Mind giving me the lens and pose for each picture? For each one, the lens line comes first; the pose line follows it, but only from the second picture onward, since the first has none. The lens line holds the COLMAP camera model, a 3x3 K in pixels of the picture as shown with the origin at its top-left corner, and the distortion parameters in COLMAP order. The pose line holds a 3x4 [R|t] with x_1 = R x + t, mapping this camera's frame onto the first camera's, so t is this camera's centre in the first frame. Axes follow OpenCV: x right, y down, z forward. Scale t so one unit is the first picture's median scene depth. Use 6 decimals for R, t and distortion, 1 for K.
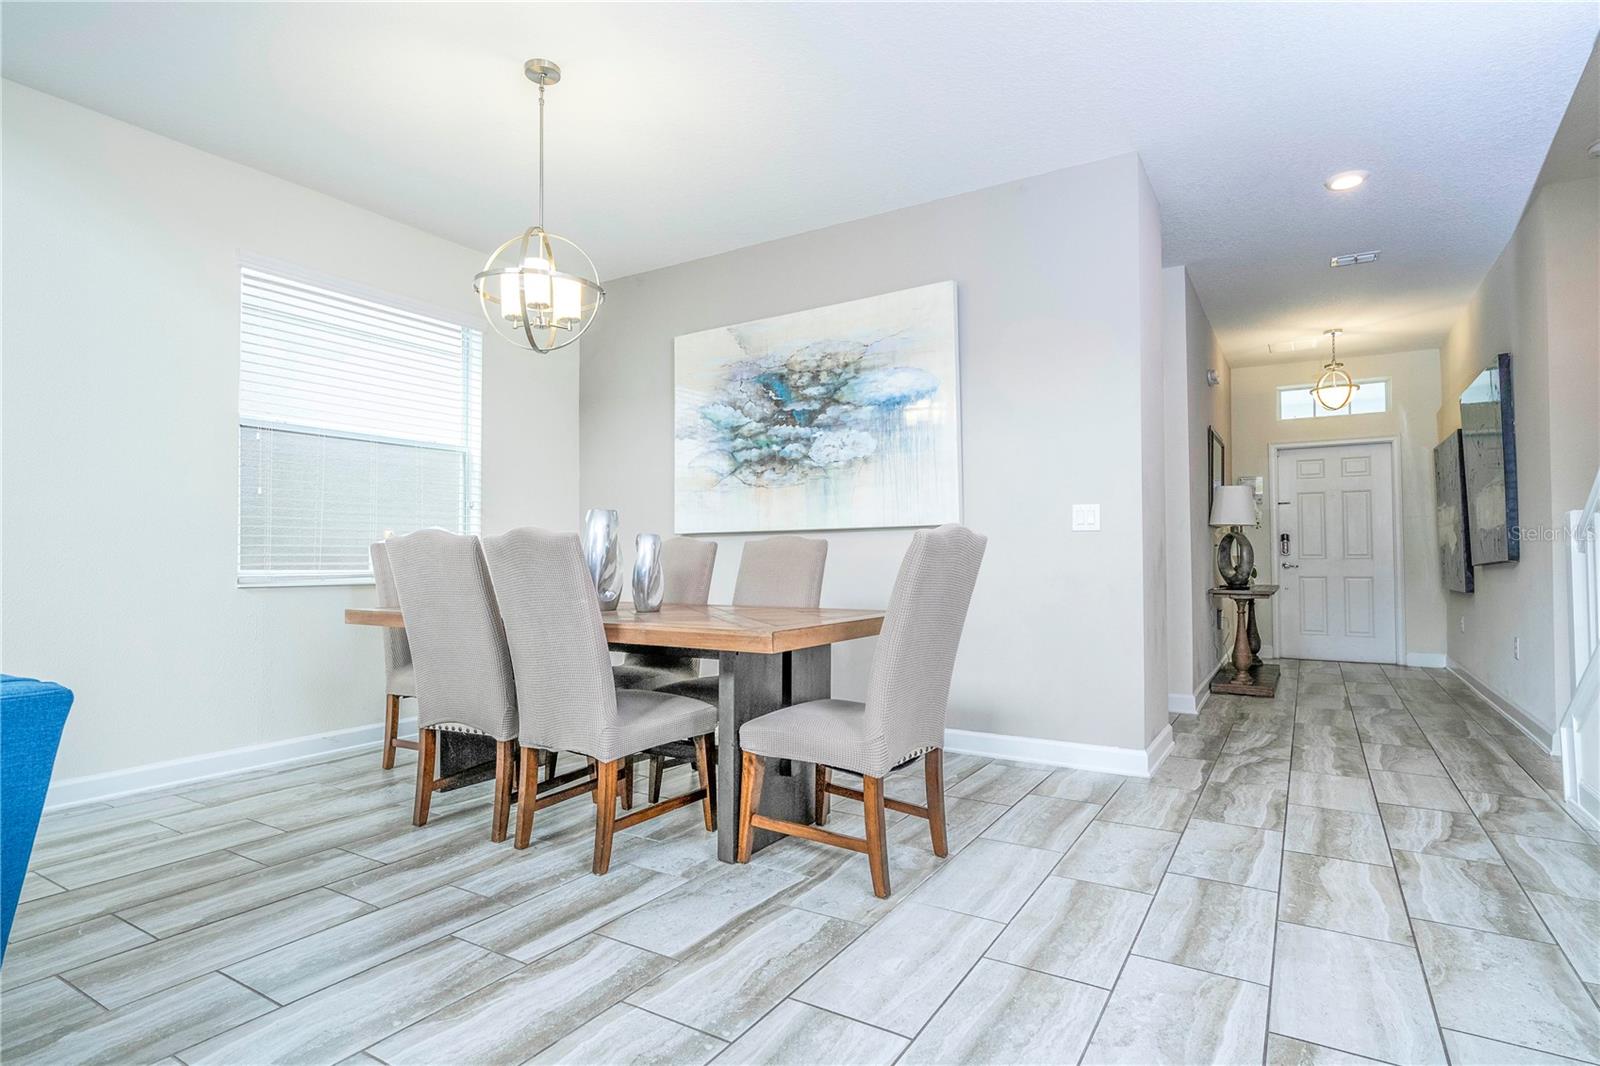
lens RADIAL K [[817.0, 0, 812.0], [0, 817.0, 534.9], [0, 0, 1]] dist [-0.008349, -0.000500]
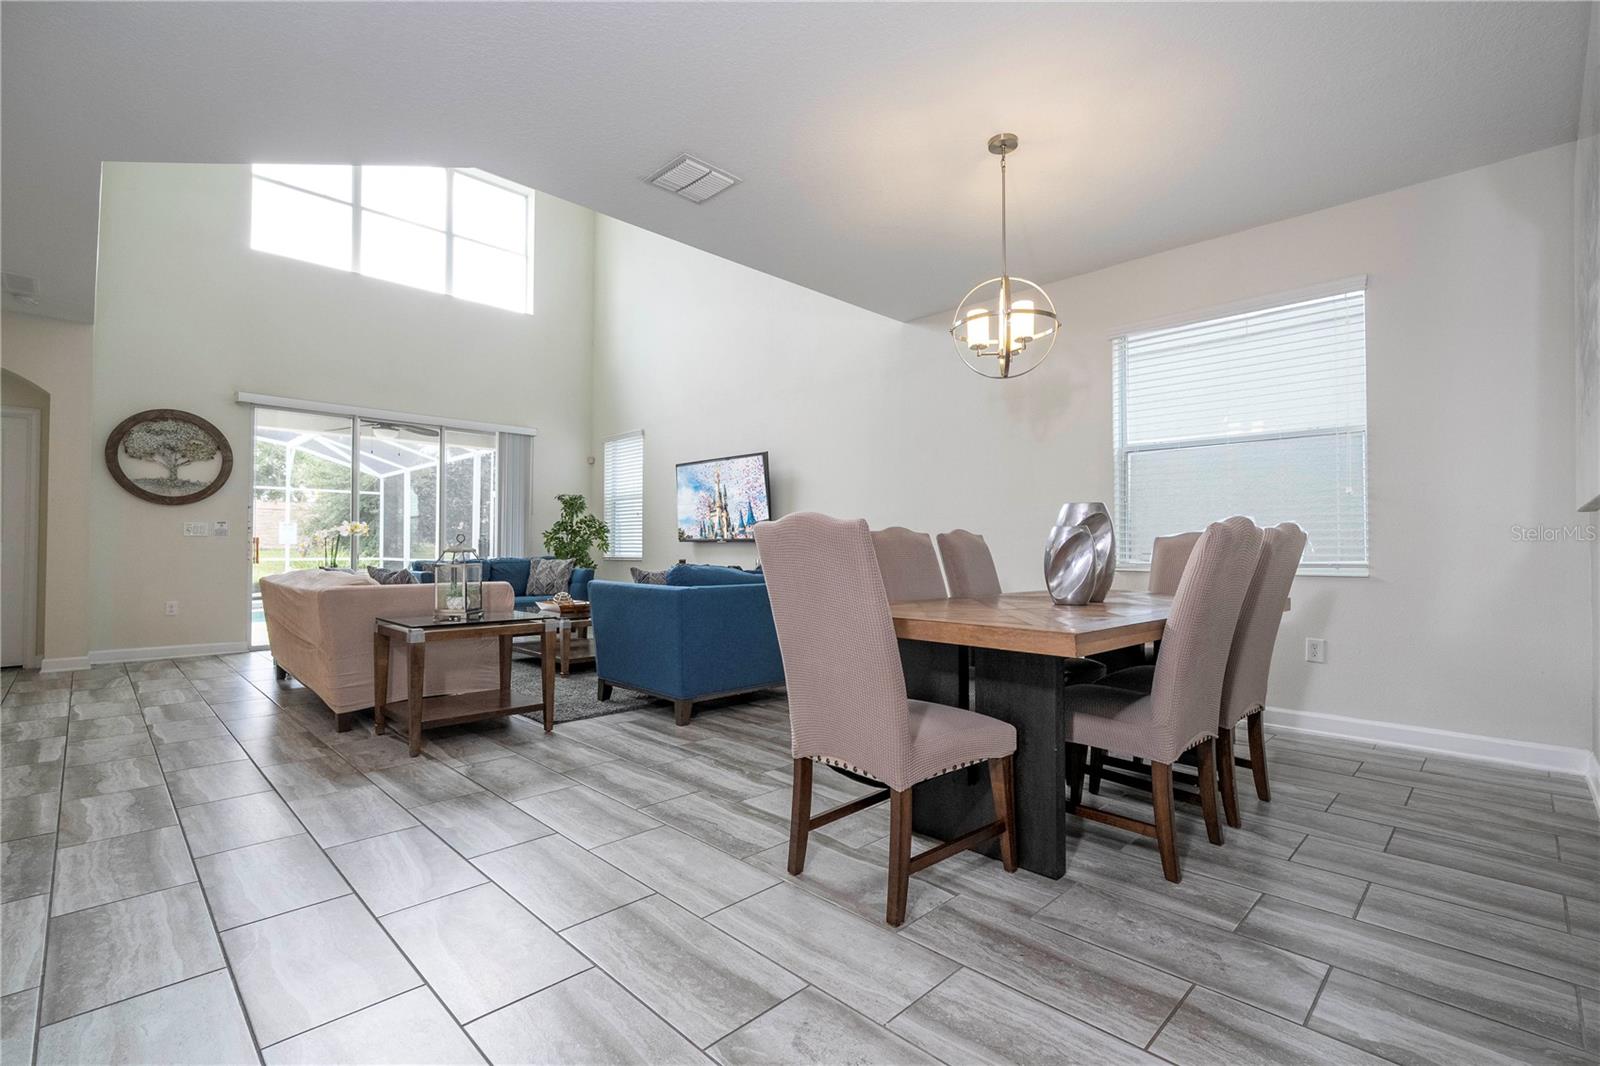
lens RADIAL K [[724.0, 0, 794.1], [0, 724.0, 542.3], [0, 0, 1]] dist [-0.014279, 0.001004]
pose [[-0.242888, -0.009196, -0.970011, 0.525059], [0.019691, 0.999702, -0.014408, 0.020073], [0.969854, -0.022600, -0.242635, 0.658860]]
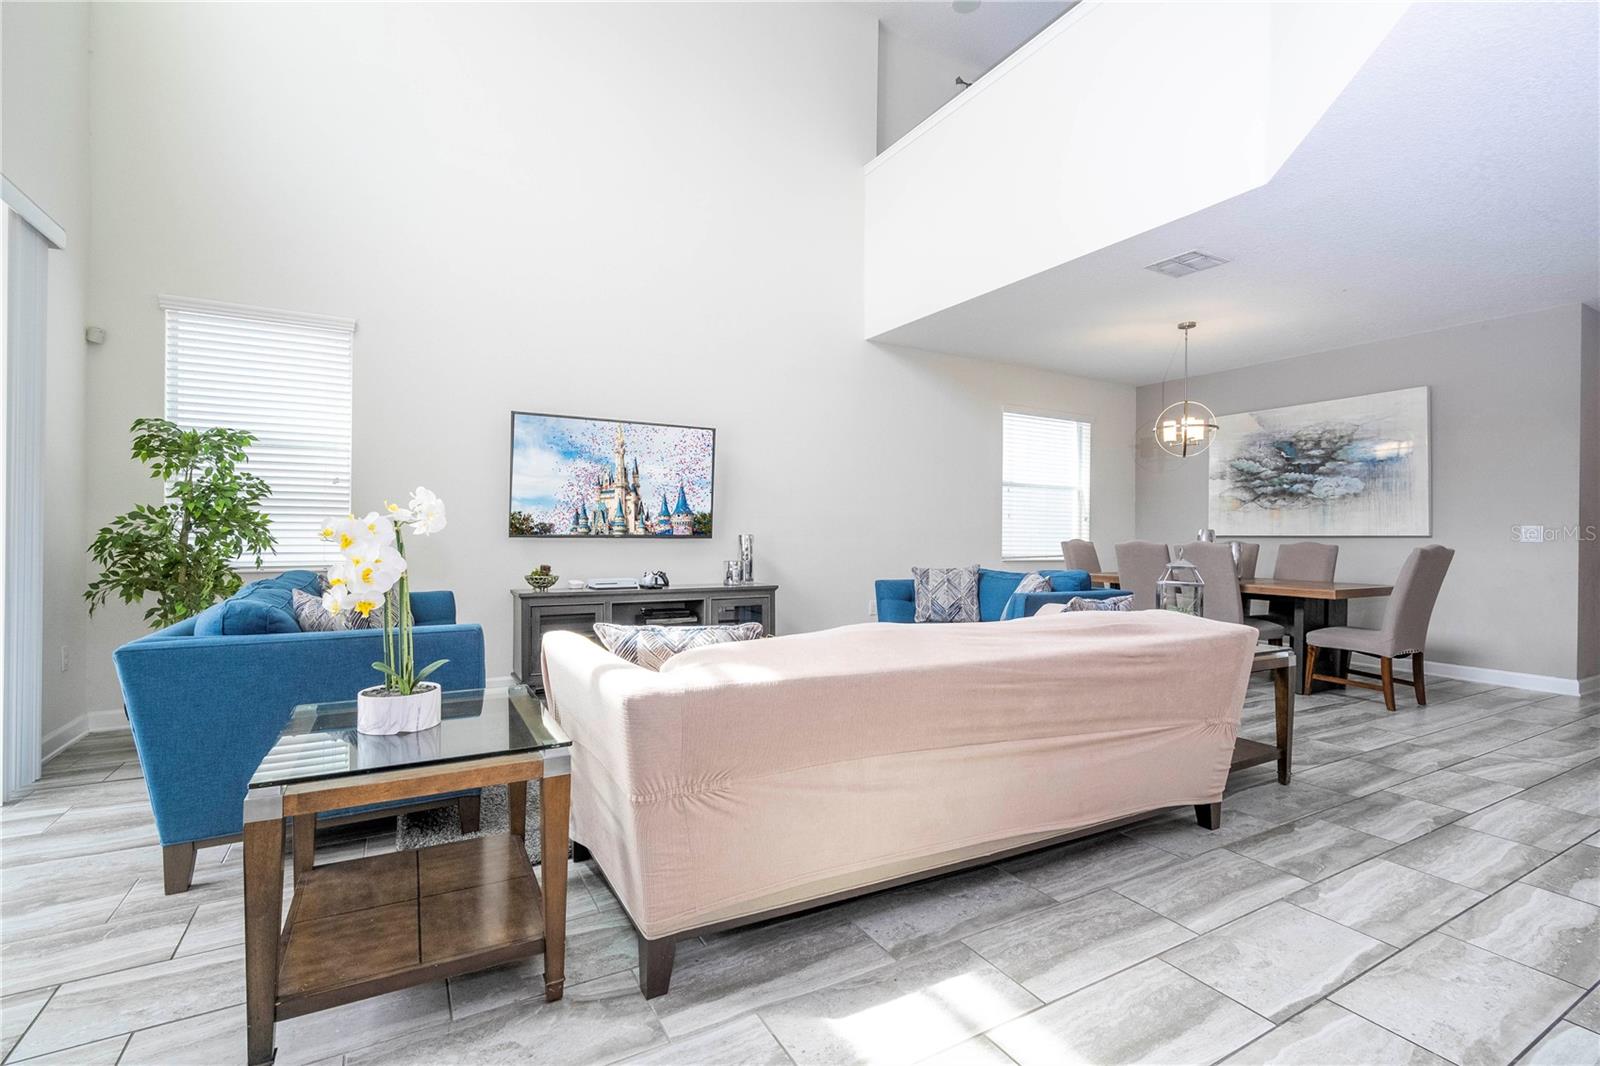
lens RADIAL K [[724.0, 0, 798.9], [0, 724.0, 523.7], [0, 0, 1]] dist [-0.014279, 0.001004]
pose [[0.869215, 0.010010, -0.494333, -0.191195], [-0.006219, 0.999937, 0.009313, -0.040041], [0.494395, -0.005021, 0.869223, -0.801053]]
